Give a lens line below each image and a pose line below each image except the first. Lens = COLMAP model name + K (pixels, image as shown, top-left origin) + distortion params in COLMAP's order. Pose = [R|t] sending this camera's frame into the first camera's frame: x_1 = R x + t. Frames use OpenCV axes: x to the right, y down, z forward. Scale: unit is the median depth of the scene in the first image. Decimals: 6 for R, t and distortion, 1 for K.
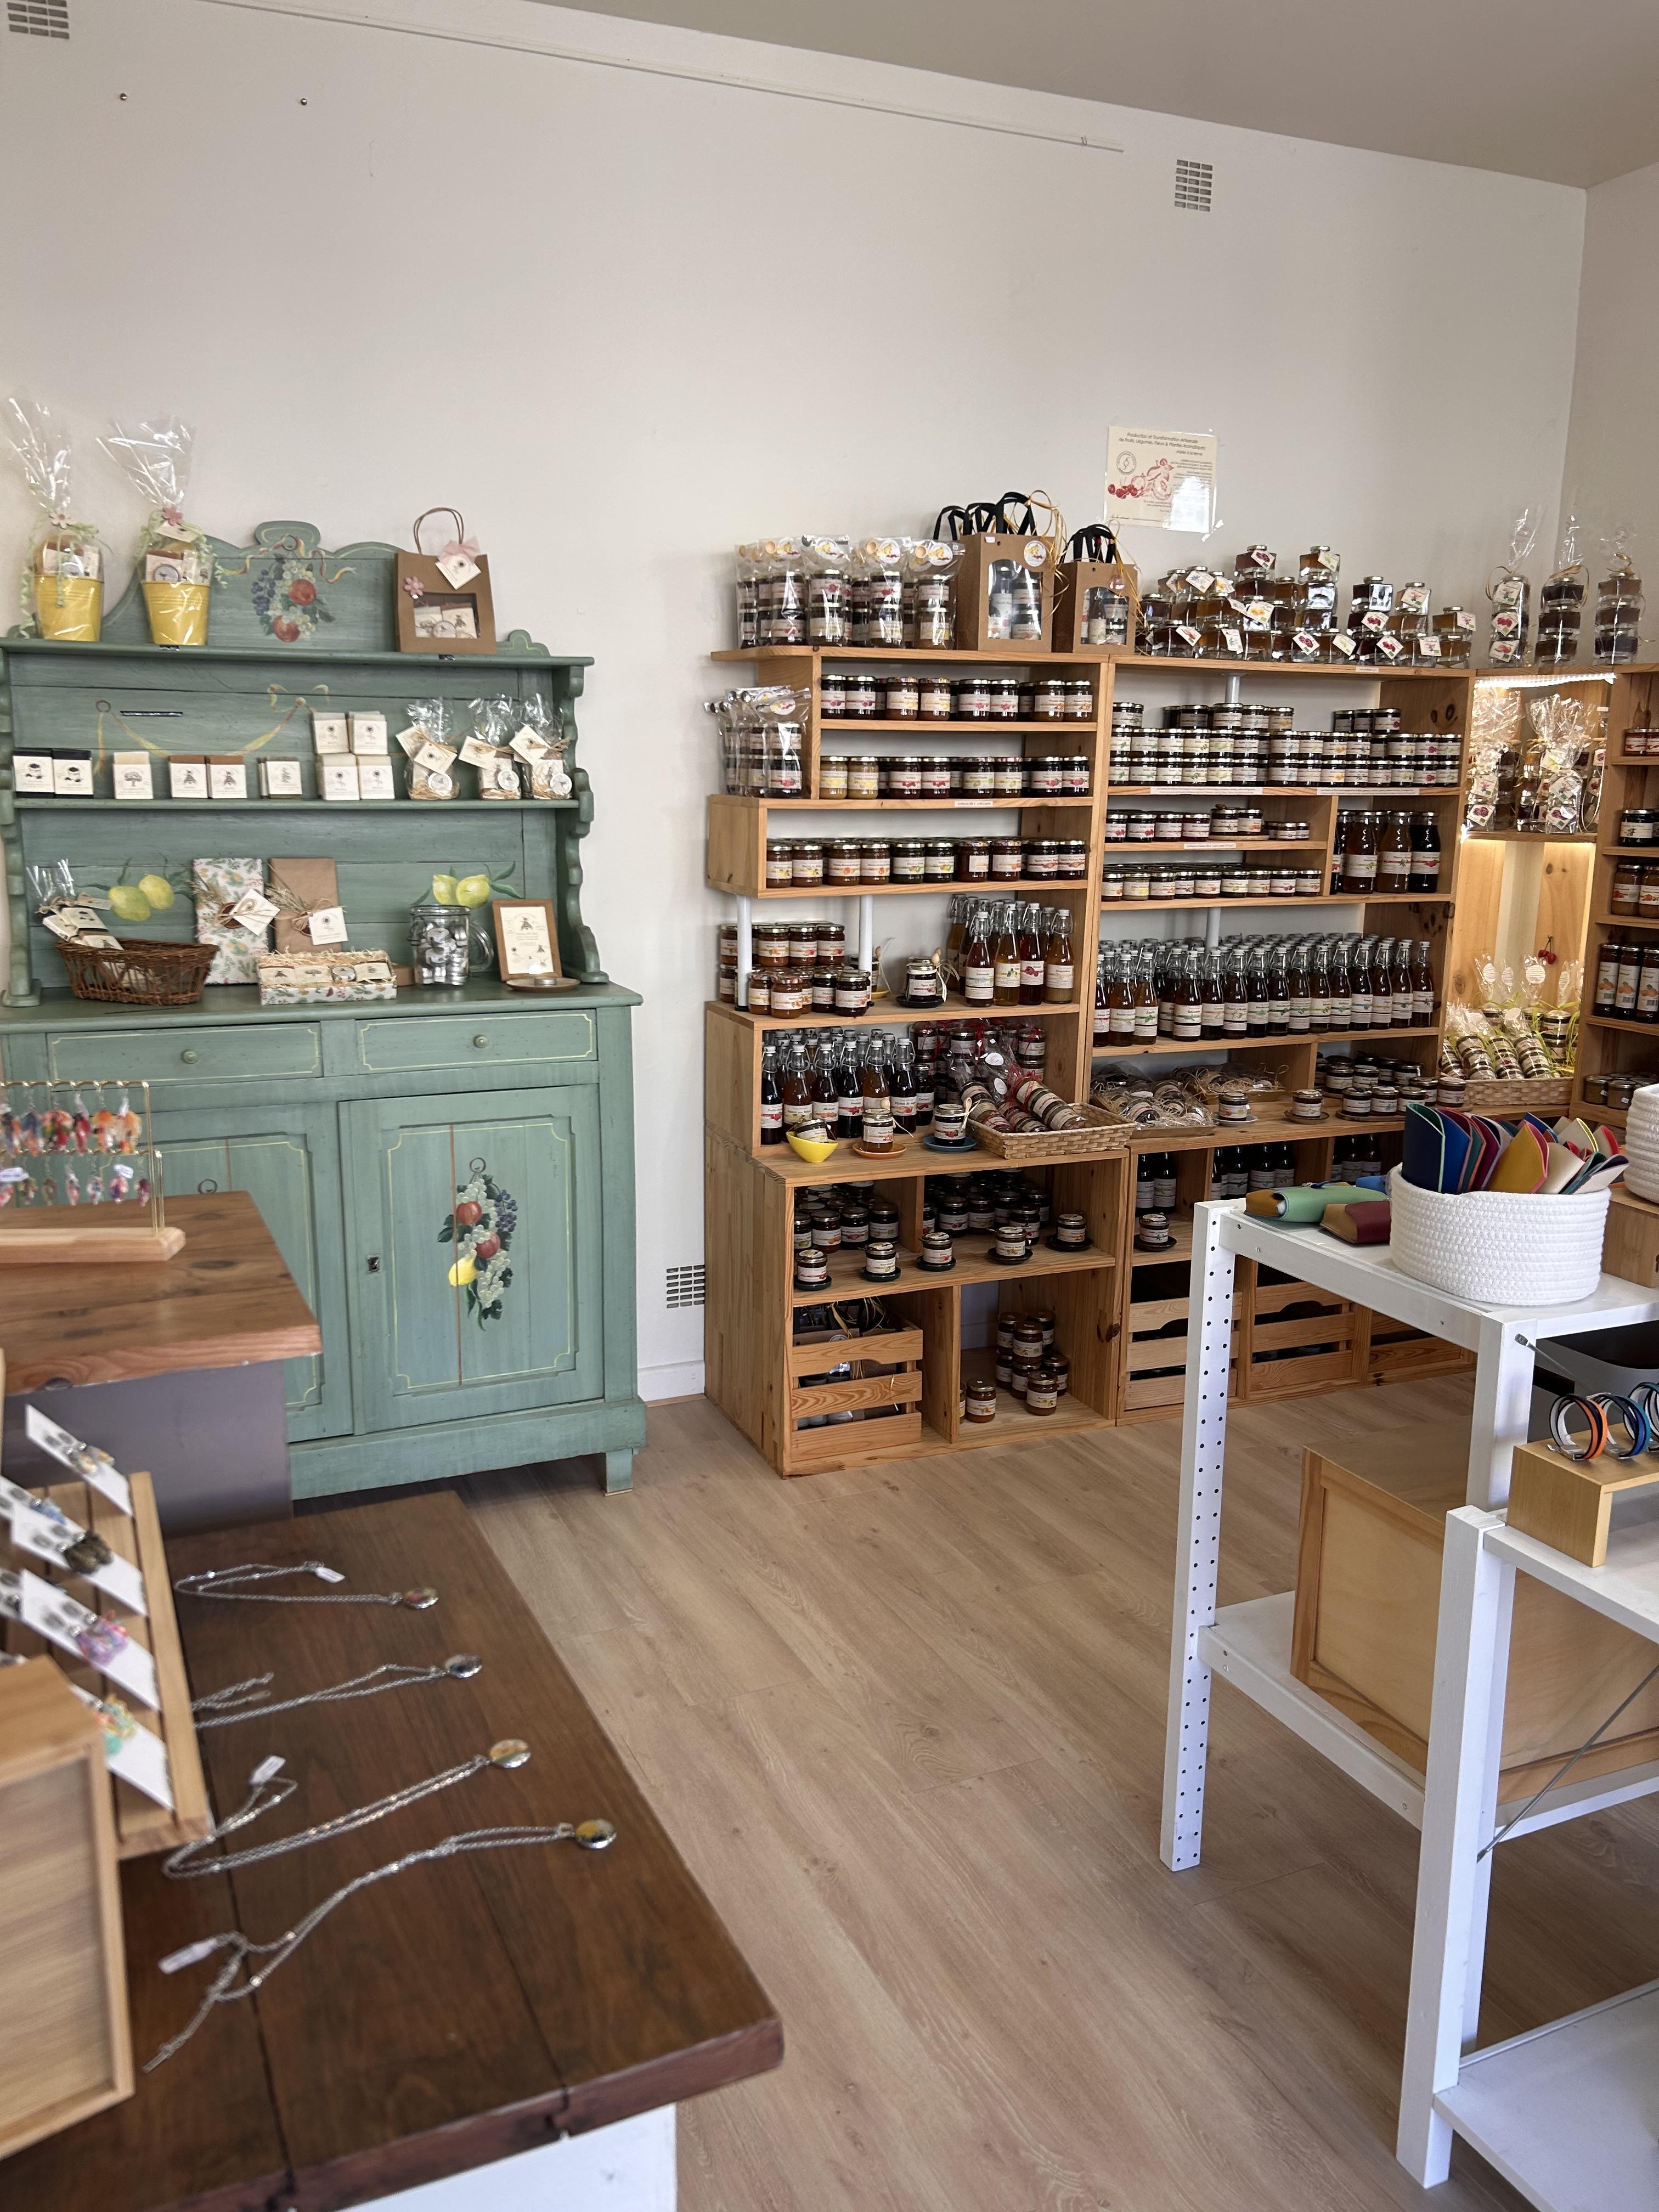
lens RADIAL K [[1672.6, 0, 832.2], [0, 1672.6, 1109.9], [0, 0, 1]] dist [0.040195, -0.032273]
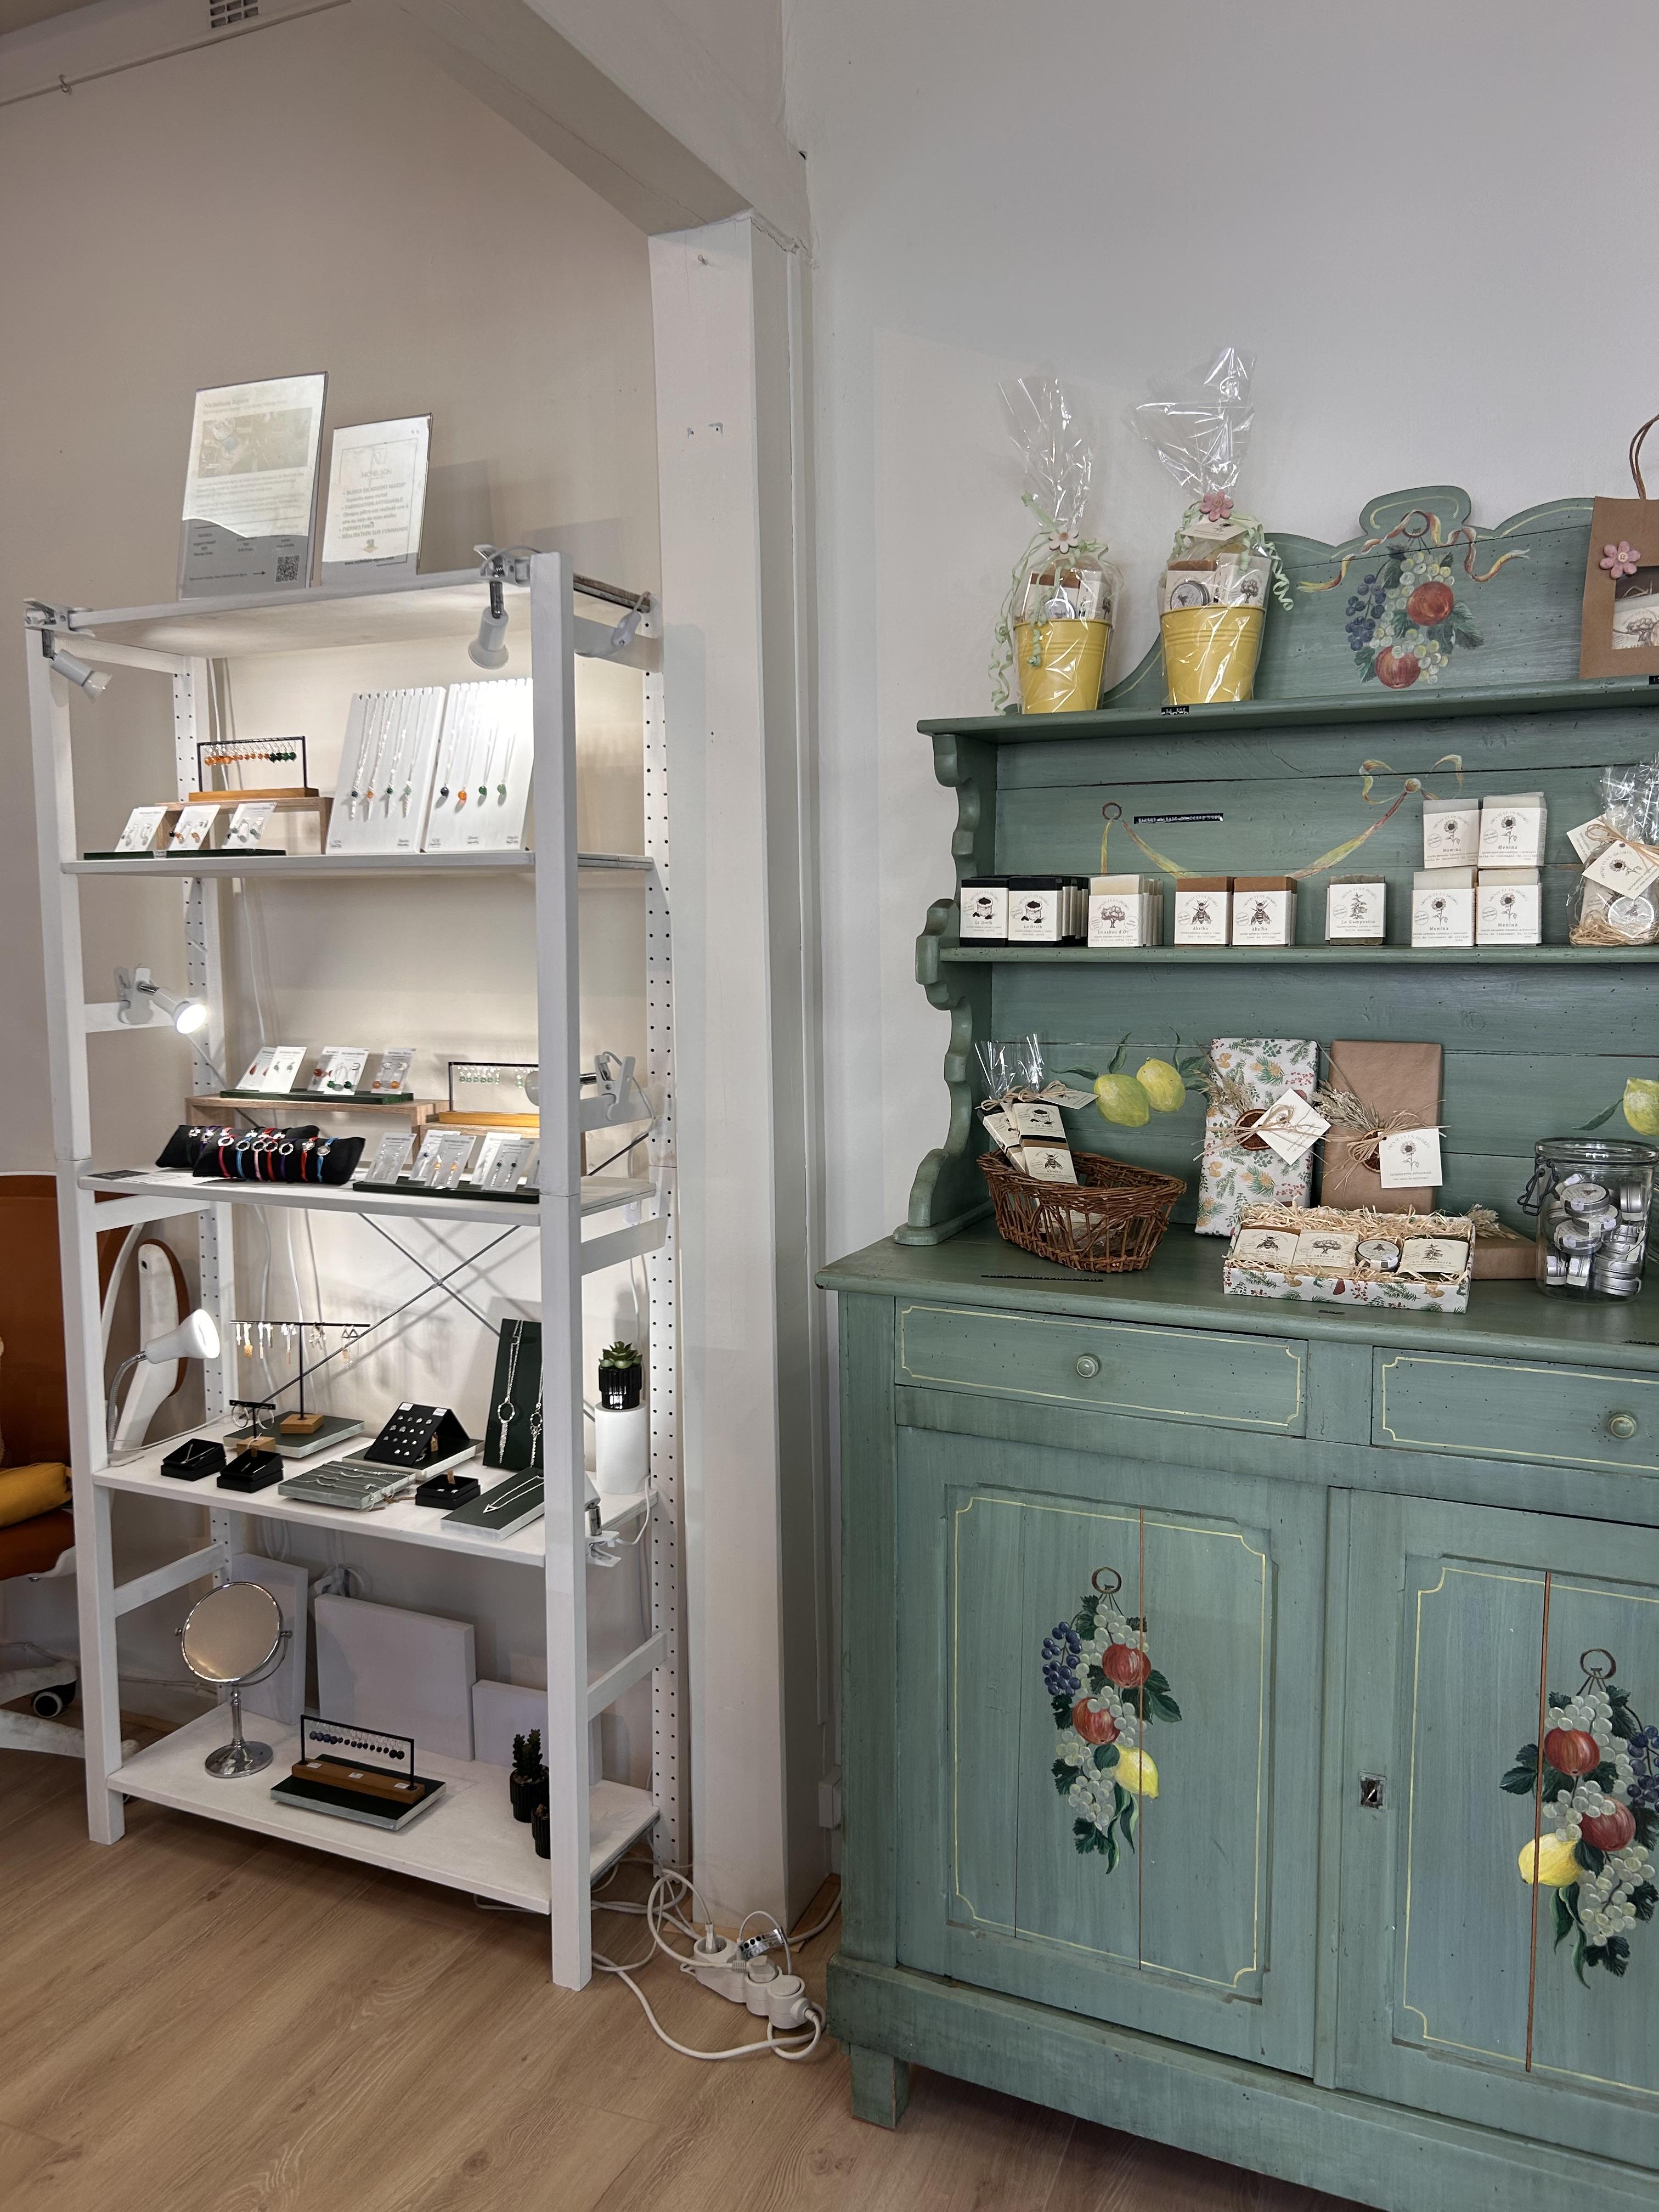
lens RADIAL K [[1672.6, 0, 825.8], [0, 1672.6, 1108.5], [0, 0, 1]] dist [0.040195, -0.032273]
pose [[0.678087, 0.073149, -0.731333, -0.010116], [-0.130199, 0.991253, -0.021573, -0.089945], [0.723358, 0.109847, 0.681680, 0.462090]]
